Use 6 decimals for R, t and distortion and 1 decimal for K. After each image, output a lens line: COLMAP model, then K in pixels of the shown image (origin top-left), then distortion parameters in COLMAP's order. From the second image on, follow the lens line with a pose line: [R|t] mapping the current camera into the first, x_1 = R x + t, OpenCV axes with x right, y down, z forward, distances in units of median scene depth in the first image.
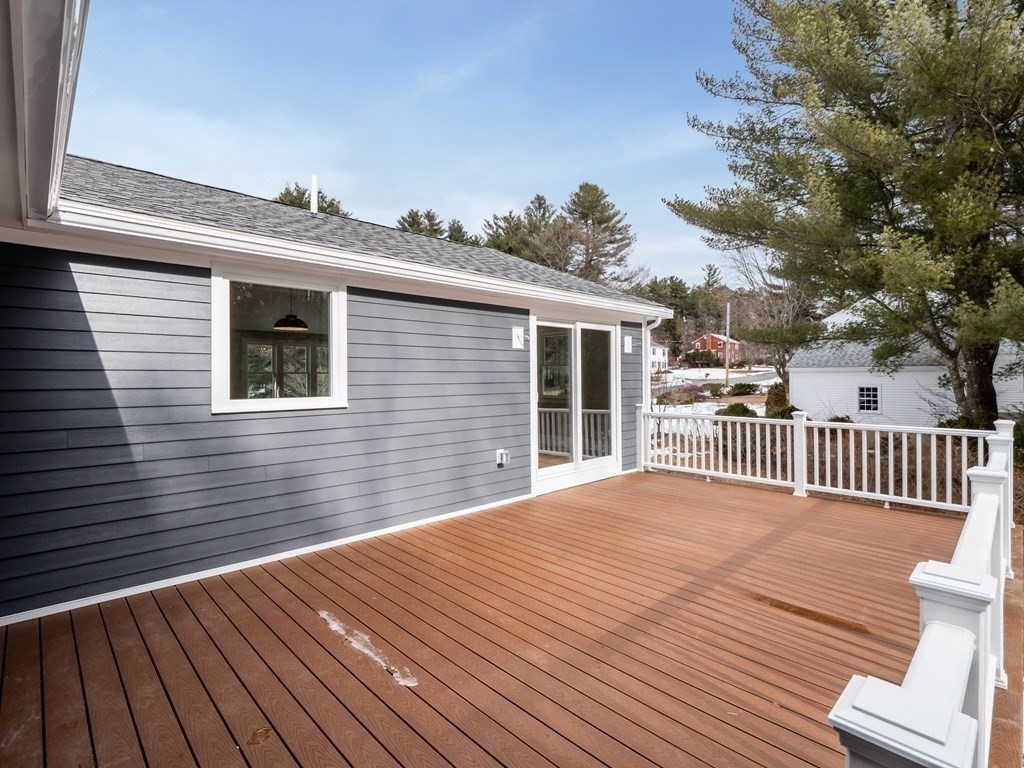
lens RADIAL K [[497.8, 0, 513.7], [0, 497.8, 386.9], [0, 0, 1]] dist [-0.007192, -0.002021]
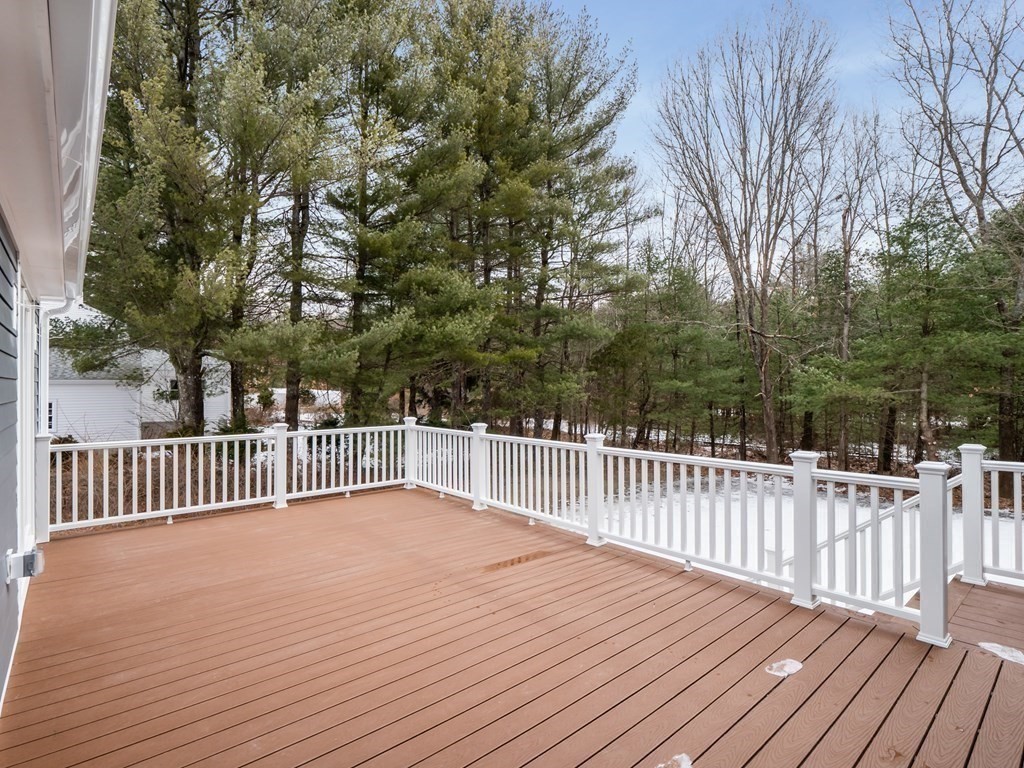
lens RADIAL K [[514.4, 0, 507.5], [0, 514.4, 380.6], [0, 0, 1]] dist [-0.005323, -0.001559]
pose [[0.066217, 0.014239, 0.997704, -0.530573], [0.026924, 0.999509, -0.016051, -0.005883], [-0.997442, 0.027925, 0.065801, 0.607122]]
